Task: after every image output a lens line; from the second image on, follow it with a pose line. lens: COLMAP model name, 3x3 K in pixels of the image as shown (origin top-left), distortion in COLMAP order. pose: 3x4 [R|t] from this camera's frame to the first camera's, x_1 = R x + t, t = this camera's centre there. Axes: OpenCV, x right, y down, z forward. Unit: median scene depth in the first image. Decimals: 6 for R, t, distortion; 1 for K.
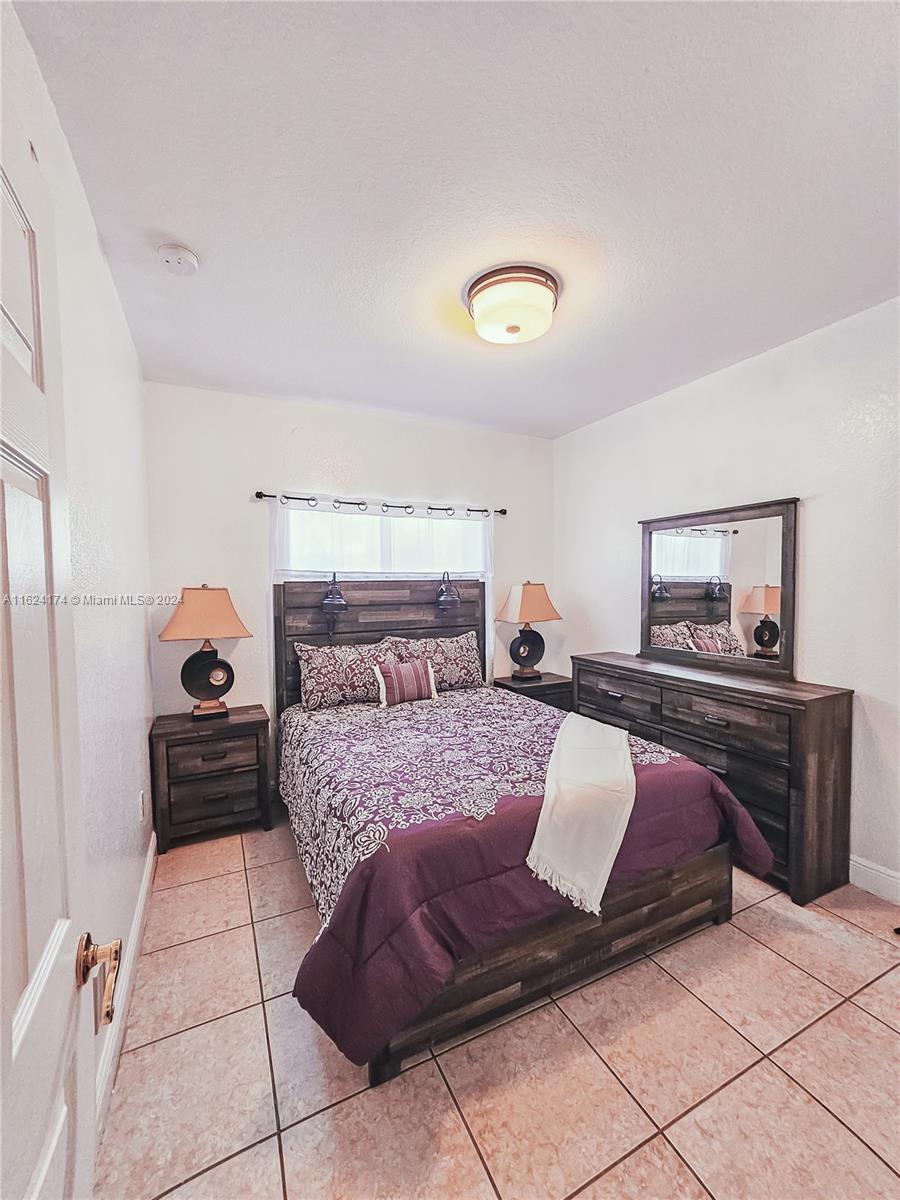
lens RADIAL K [[496.0, 0, 455.2], [0, 496.0, 605.2], [0, 0, 1]] dist [-0.001650, 0.000803]
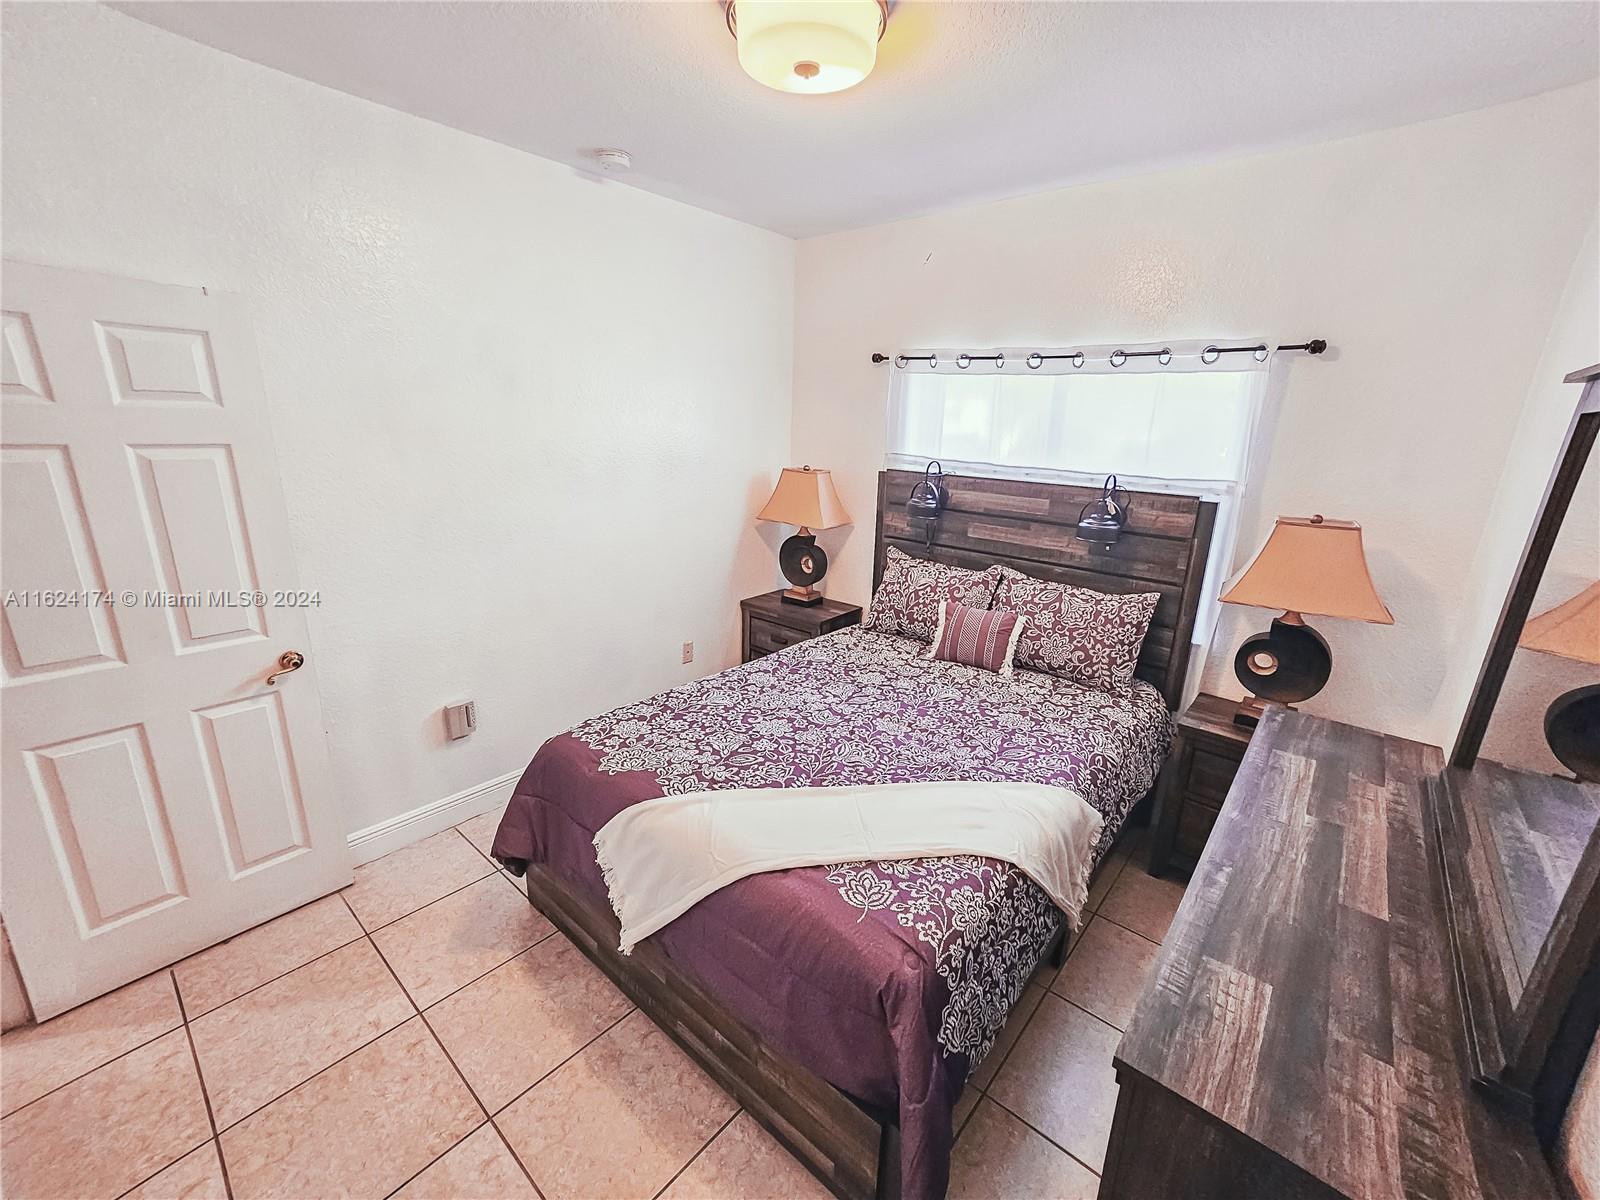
lens RADIAL K [[661.4, 0, 801.7], [0, 661.4, 599.1], [0, 0, 1]] dist [-0.001650, 0.000803]
pose [[0.386322, 0.271659, -0.881451, 0.602044], [-0.077264, 0.961816, 0.262564, -0.114594], [0.919122, -0.033330, 0.392560, 0.438405]]
